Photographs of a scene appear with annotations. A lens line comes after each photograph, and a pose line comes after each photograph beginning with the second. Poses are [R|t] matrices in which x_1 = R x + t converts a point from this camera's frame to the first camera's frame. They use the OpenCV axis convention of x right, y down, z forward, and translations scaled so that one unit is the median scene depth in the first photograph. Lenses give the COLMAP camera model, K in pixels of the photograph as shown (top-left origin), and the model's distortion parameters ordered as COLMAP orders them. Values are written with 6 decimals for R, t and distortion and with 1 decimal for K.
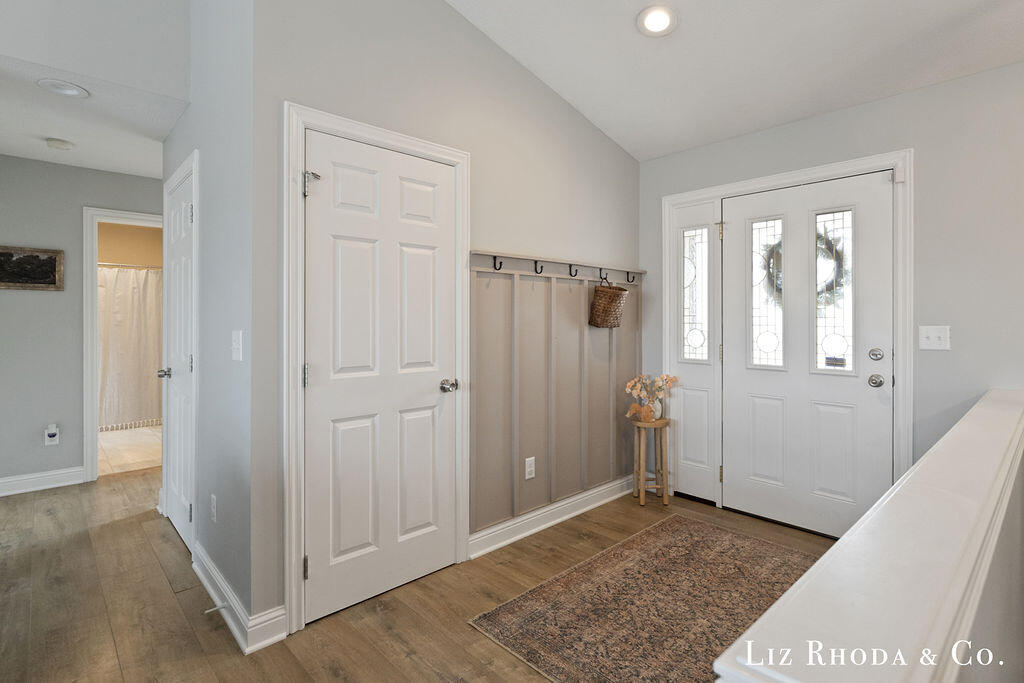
lens RADIAL K [[502.7, 0, 508.3], [0, 502.7, 317.6], [0, 0, 1]] dist [0.001135, 0.000190]
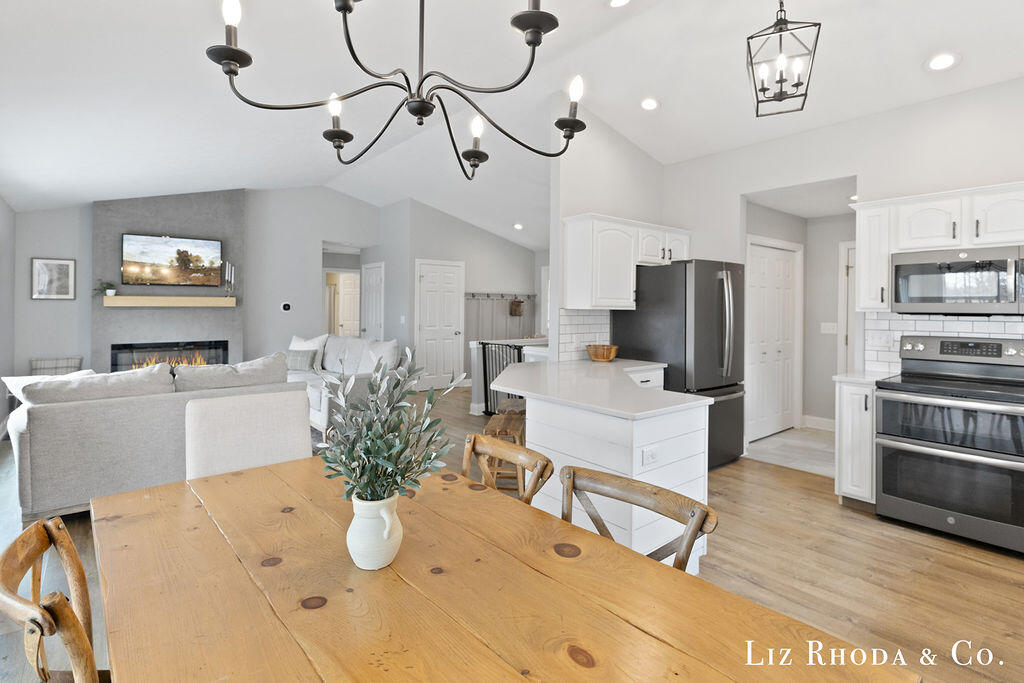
lens RADIAL K [[505.0, 0, 510.7], [0, 505.0, 308.3], [0, 0, 1]] dist [-0.000460, 0.000994]
pose [[0.997708, 0.007967, -0.067199, 0.368489], [-0.007635, 0.999957, 0.005199, -0.039926], [0.067238, -0.004674, 0.997726, -1.873569]]
